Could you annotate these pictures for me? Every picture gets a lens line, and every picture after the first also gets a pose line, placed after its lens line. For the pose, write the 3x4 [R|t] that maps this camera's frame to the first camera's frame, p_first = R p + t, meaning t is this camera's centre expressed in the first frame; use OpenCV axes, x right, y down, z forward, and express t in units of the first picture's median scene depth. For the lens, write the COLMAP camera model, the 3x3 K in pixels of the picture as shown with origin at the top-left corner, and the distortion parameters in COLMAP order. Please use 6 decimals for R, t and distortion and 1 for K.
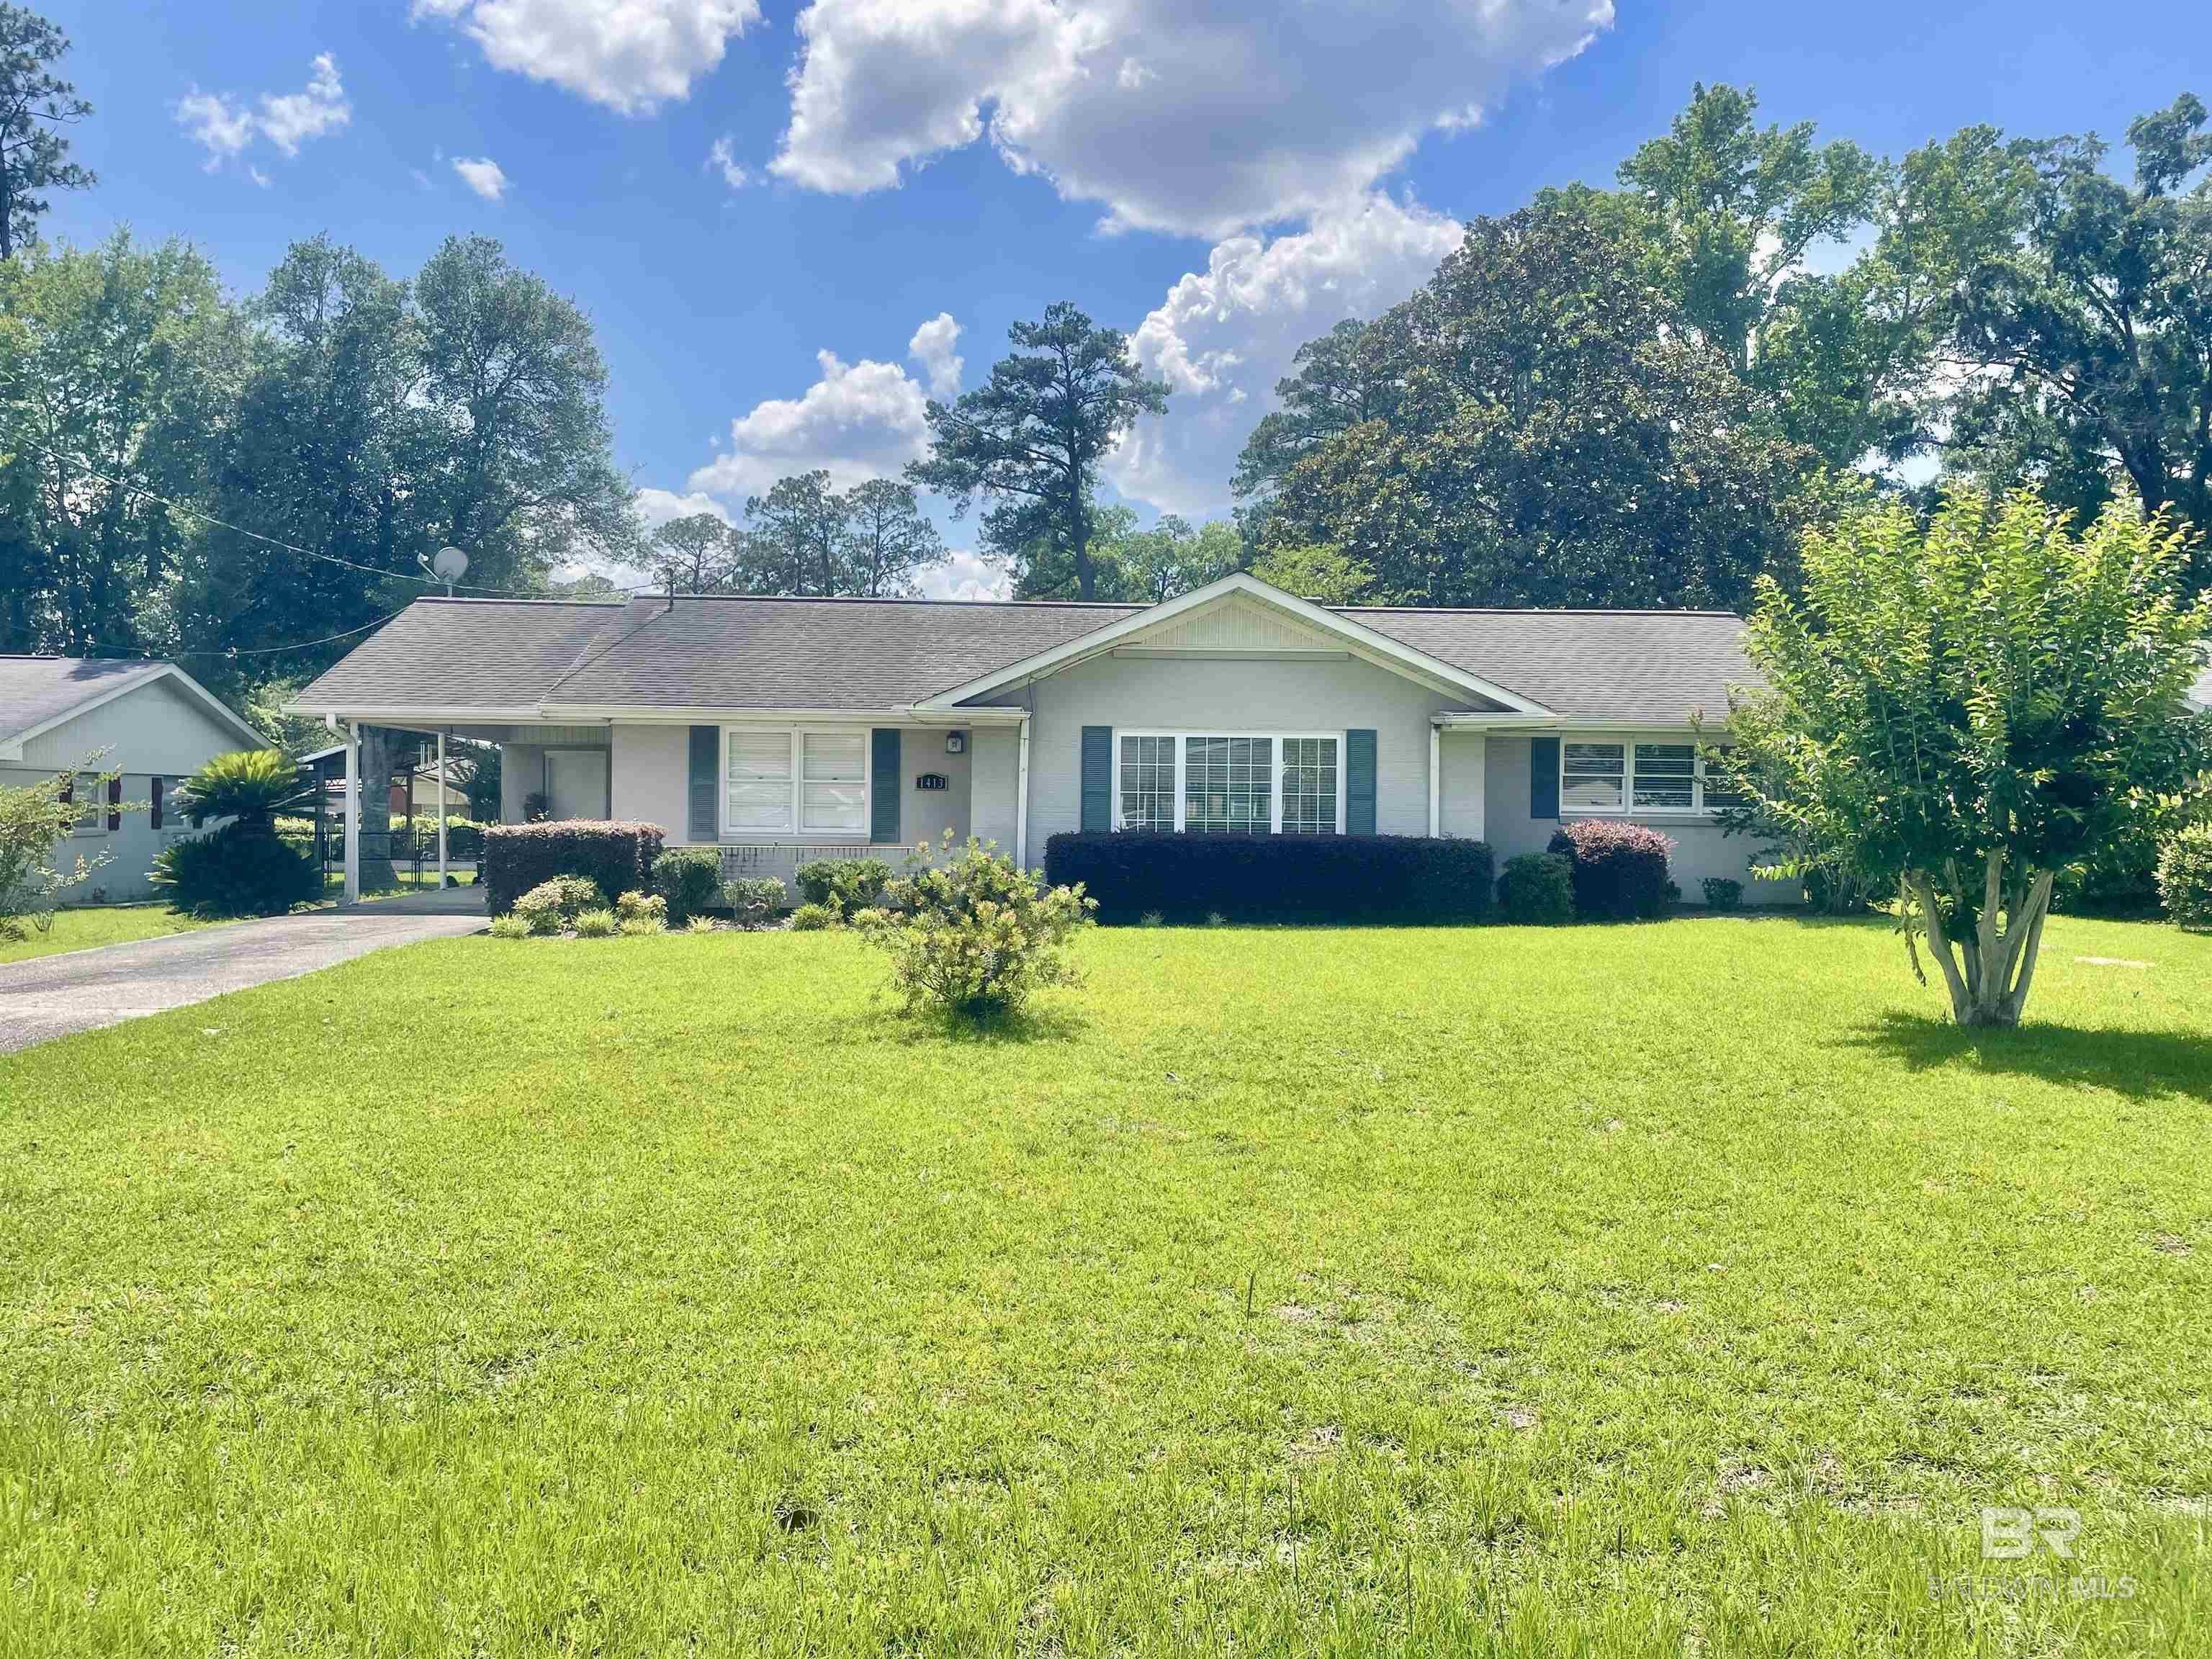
lens RADIAL K [[1691.2, 0, 1106.0], [0, 1691.2, 829.5], [0, 0, 1]] dist [0.071294, -0.099598]
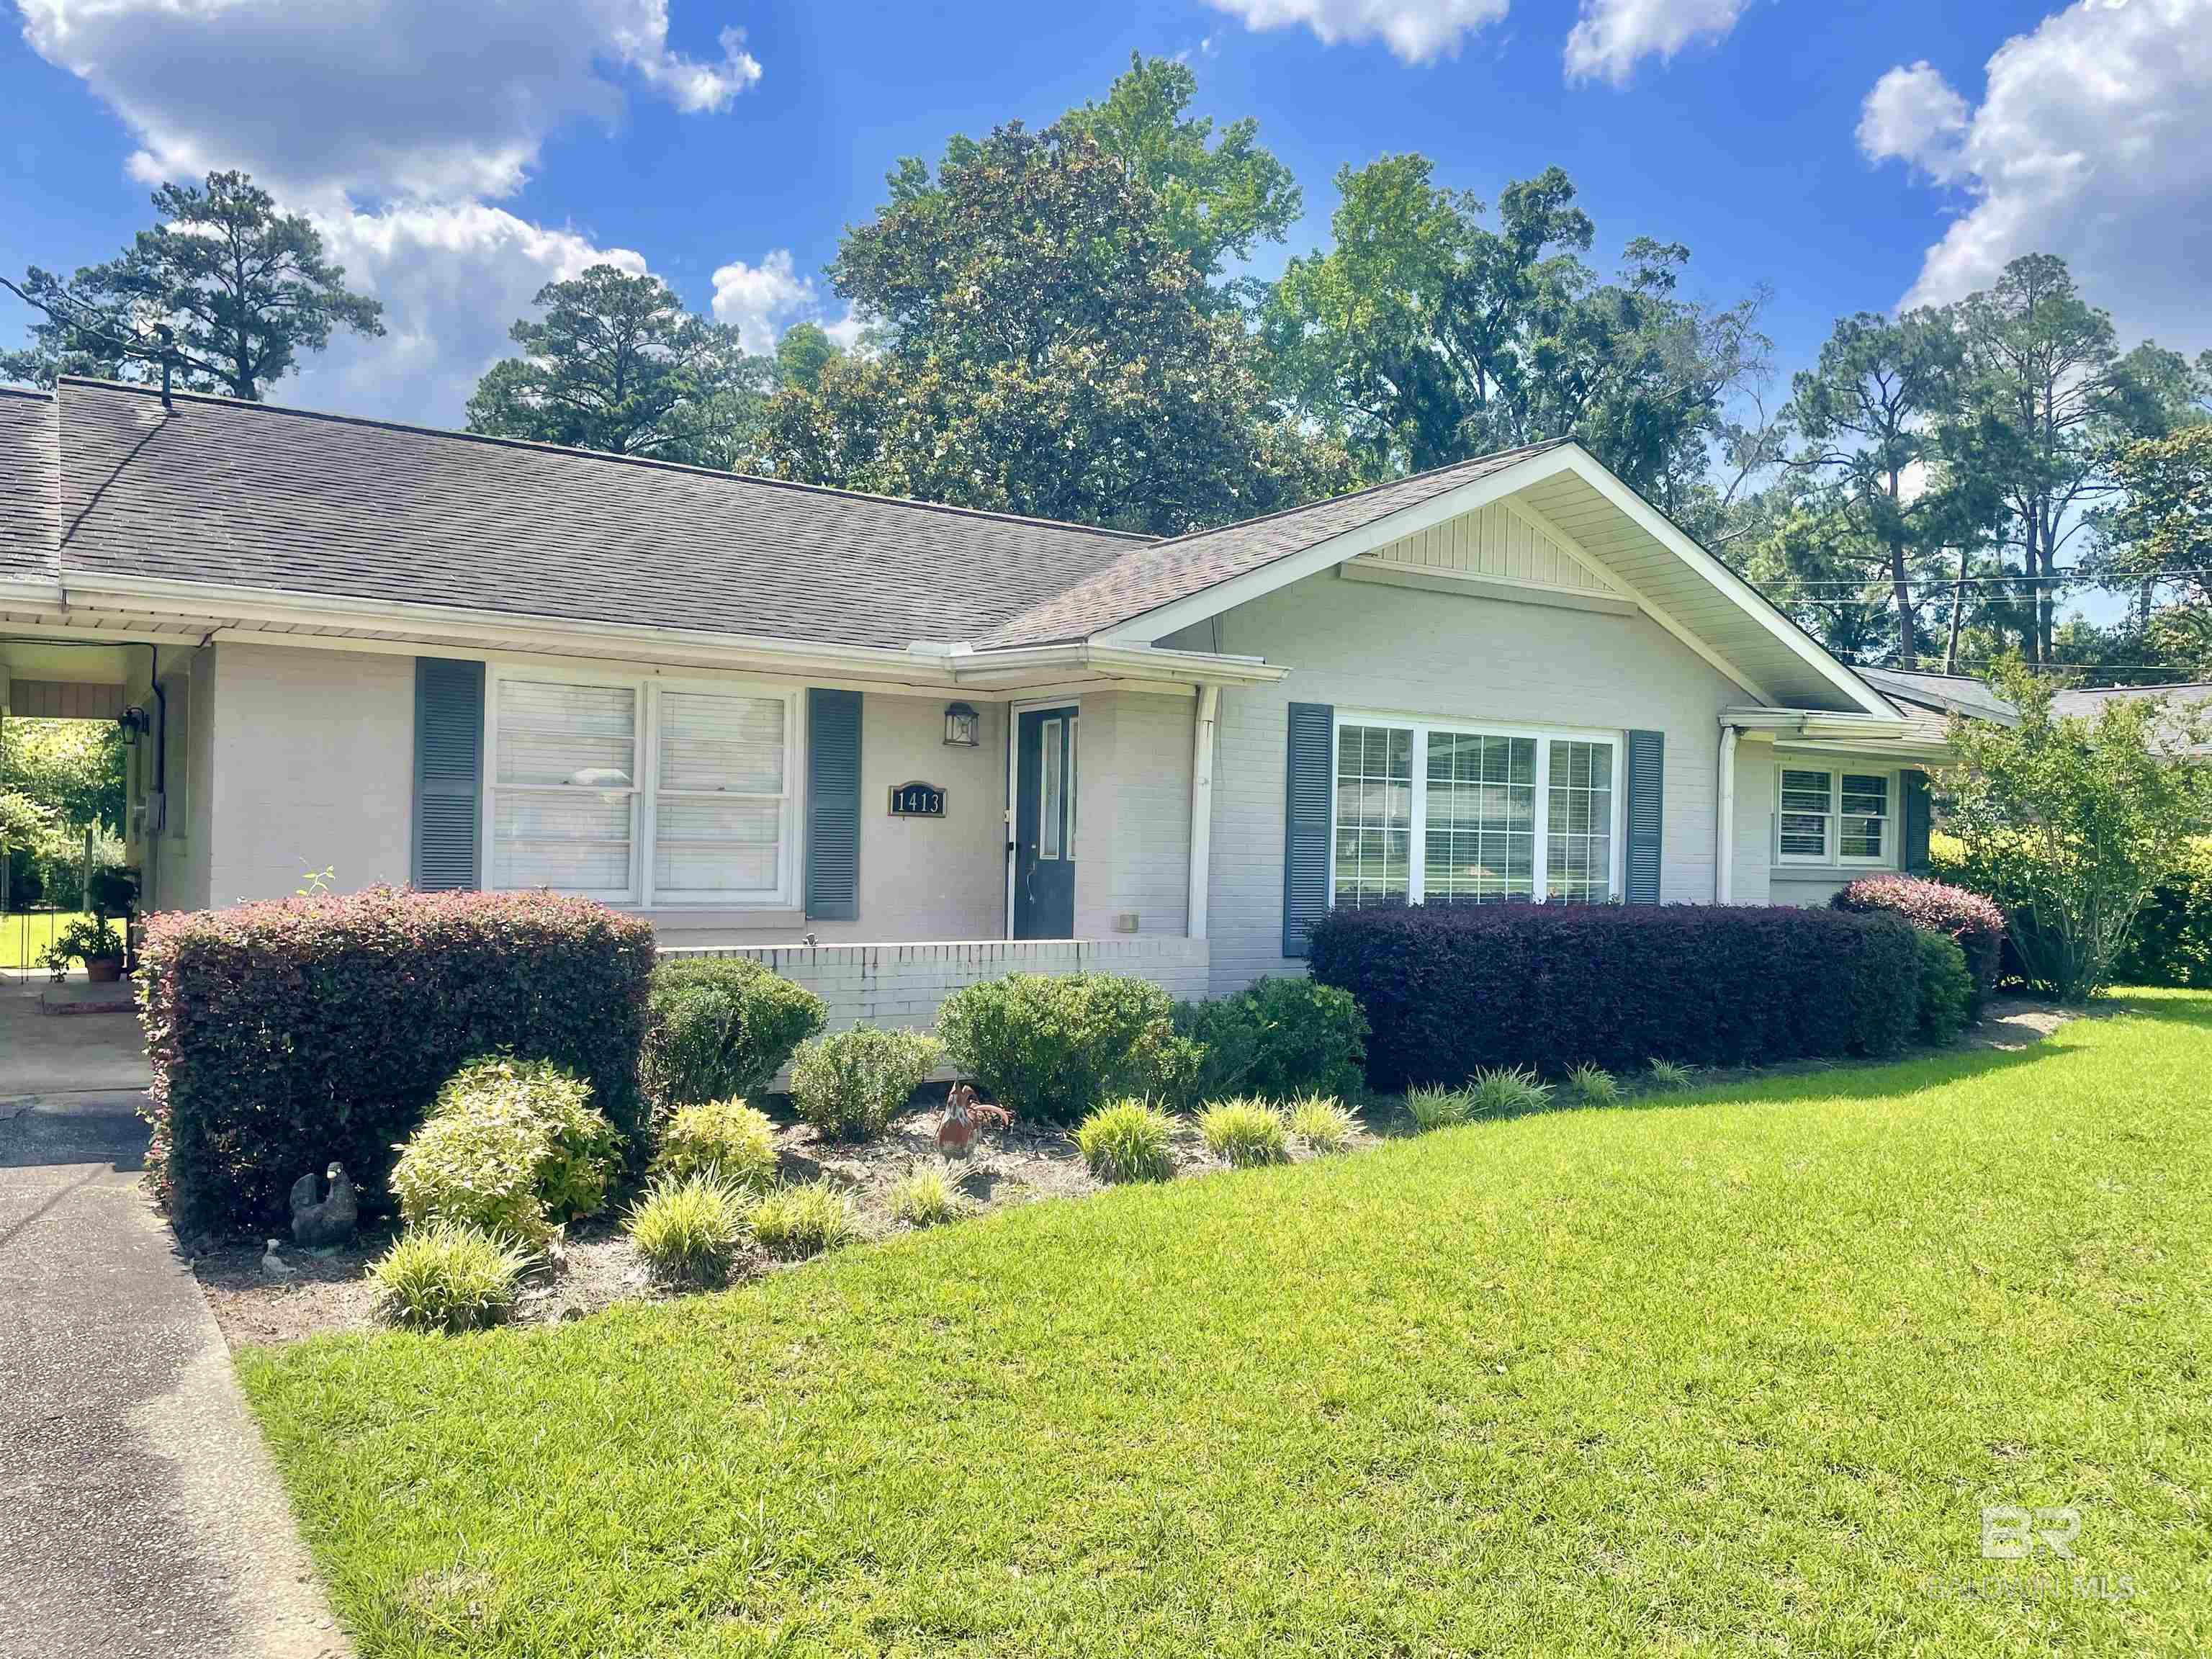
lens RADIAL K [[1691.2, 0, 1106.0], [0, 1691.2, 829.5], [0, 0, 1]] dist [0.071294, -0.099598]
pose [[0.857677, 0.012509, 0.514037, -0.312542], [-0.004838, 0.999856, -0.016259, -0.011537], [-0.514166, 0.011458, 0.857614, 0.542309]]
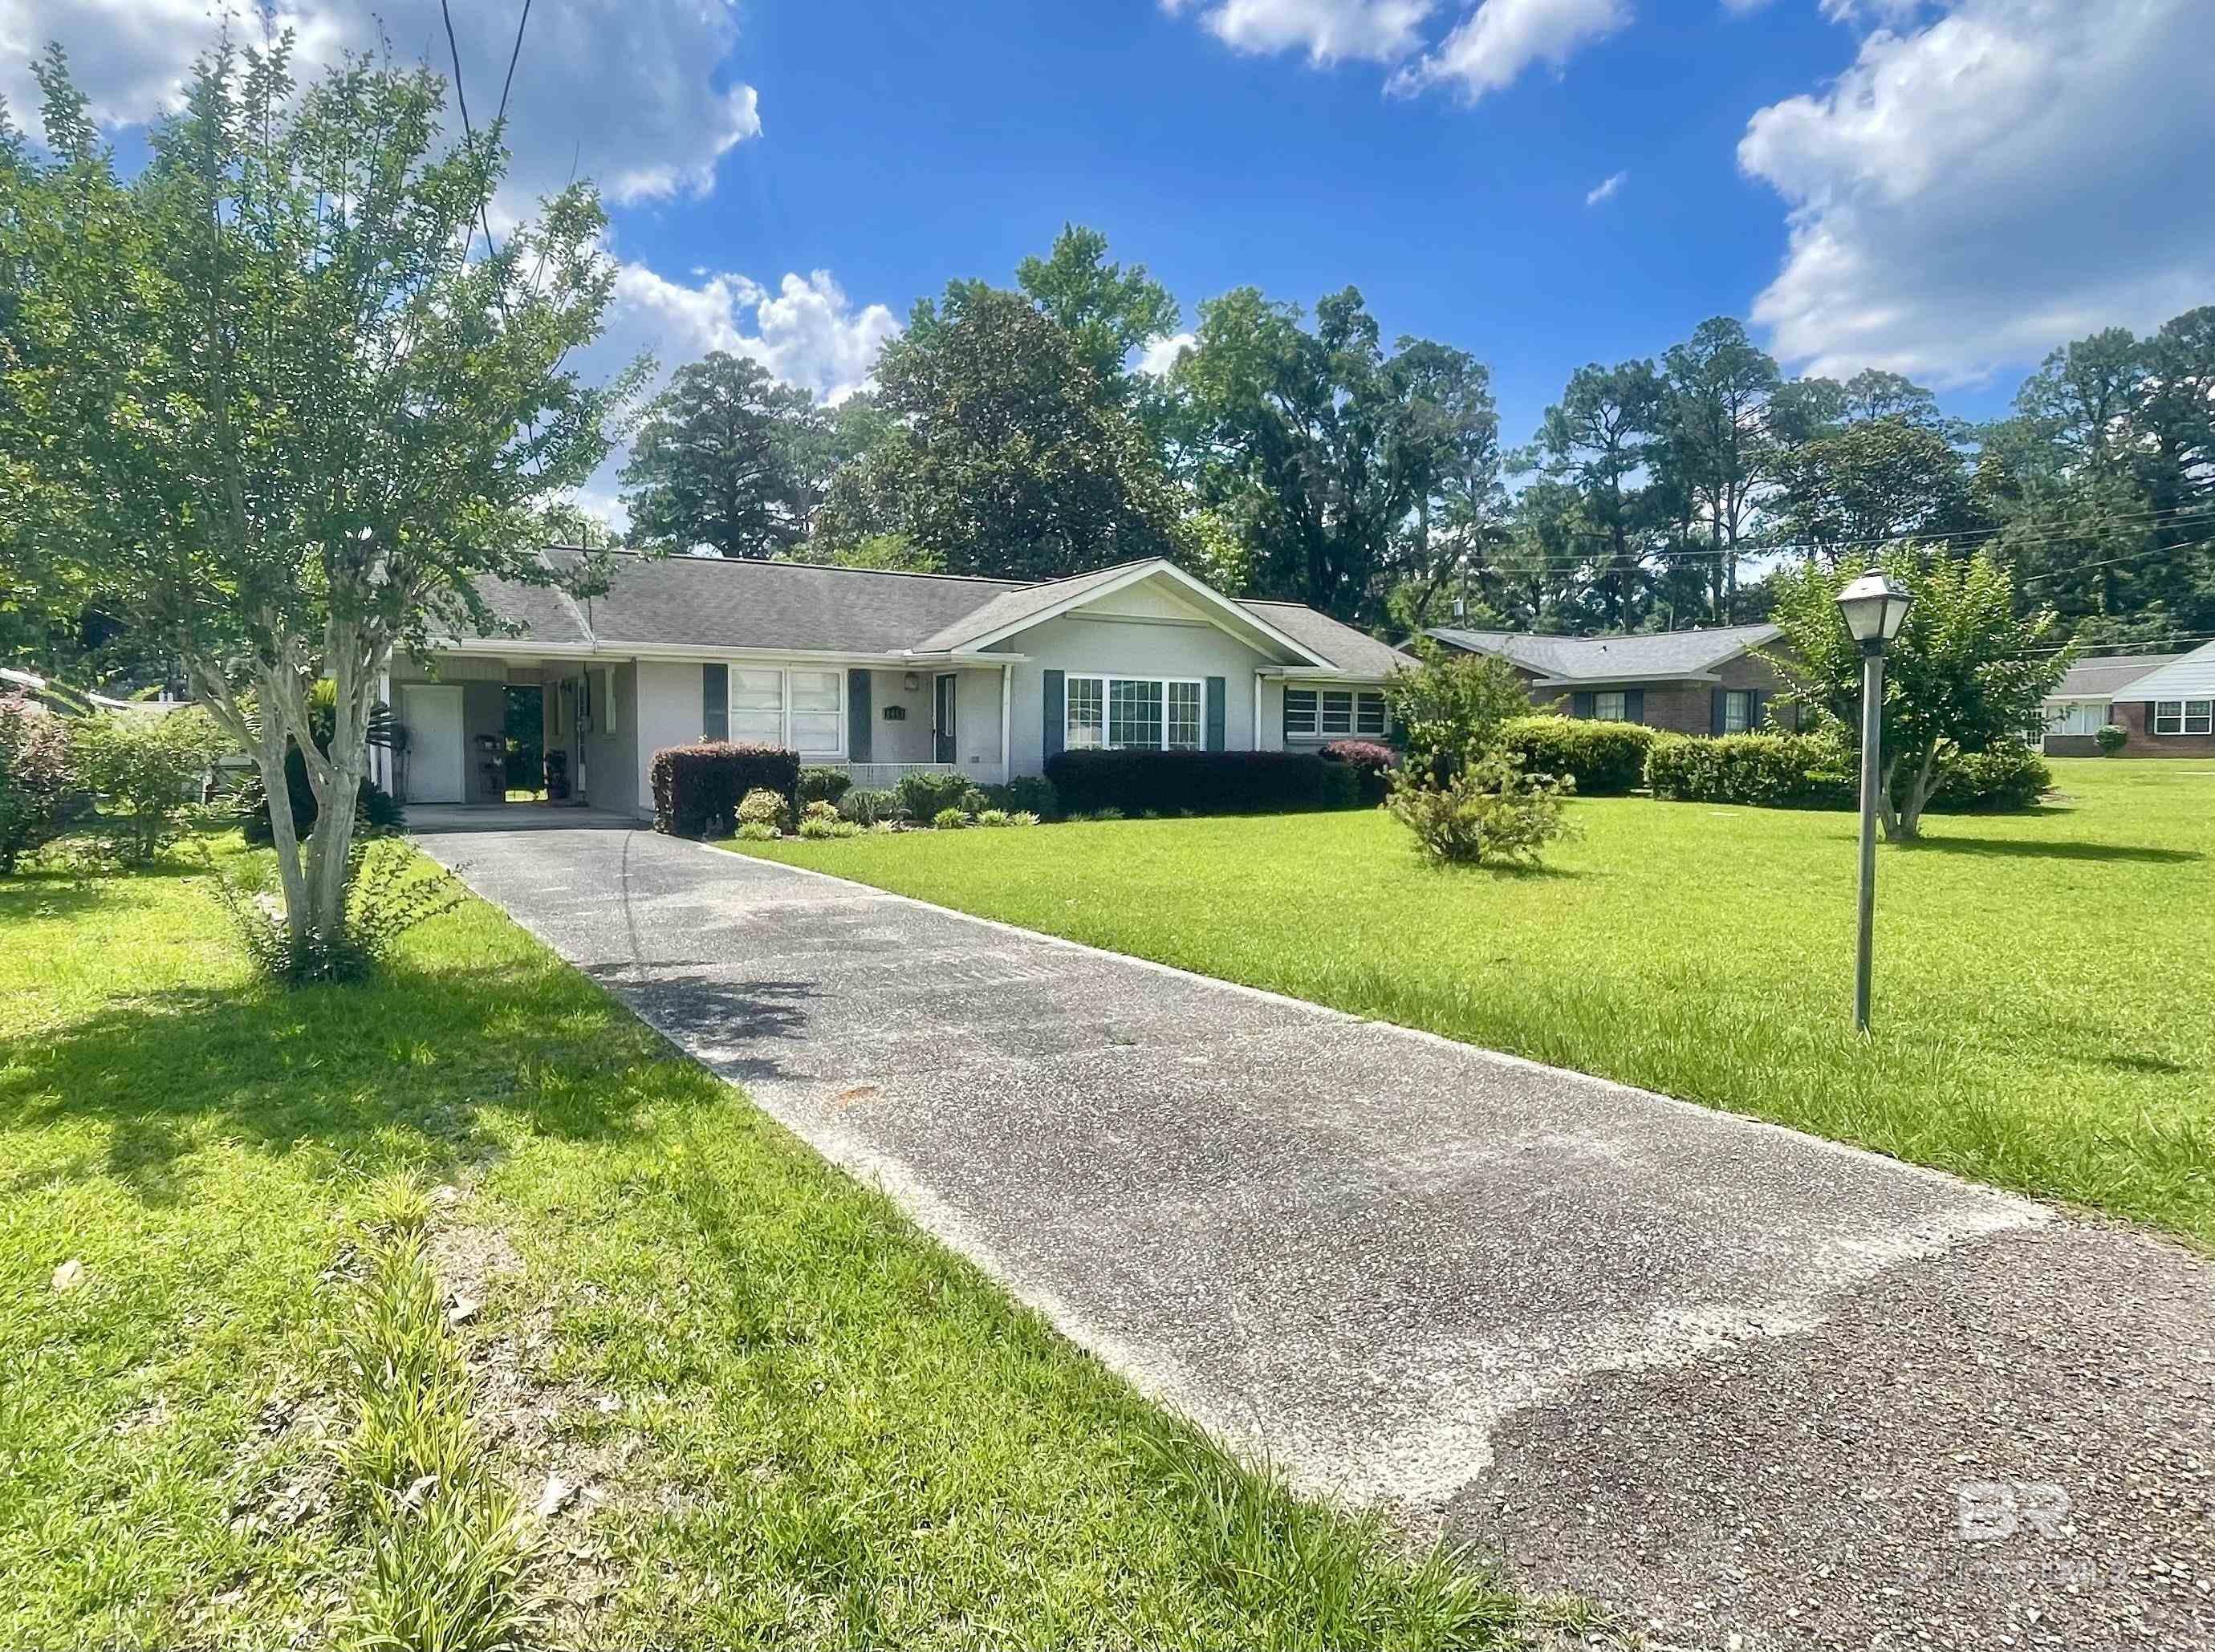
lens RADIAL K [[1328.6, 0, 1078.0], [0, 1328.6, 812.6], [0, 0, 1]] dist [-0.000903, -0.000232]
pose [[0.869093, -0.032225, 0.493597, -0.465904], [0.015036, 0.999136, 0.038755, 0.008733], [-0.494420, -0.026260, 0.868827, 0.094589]]
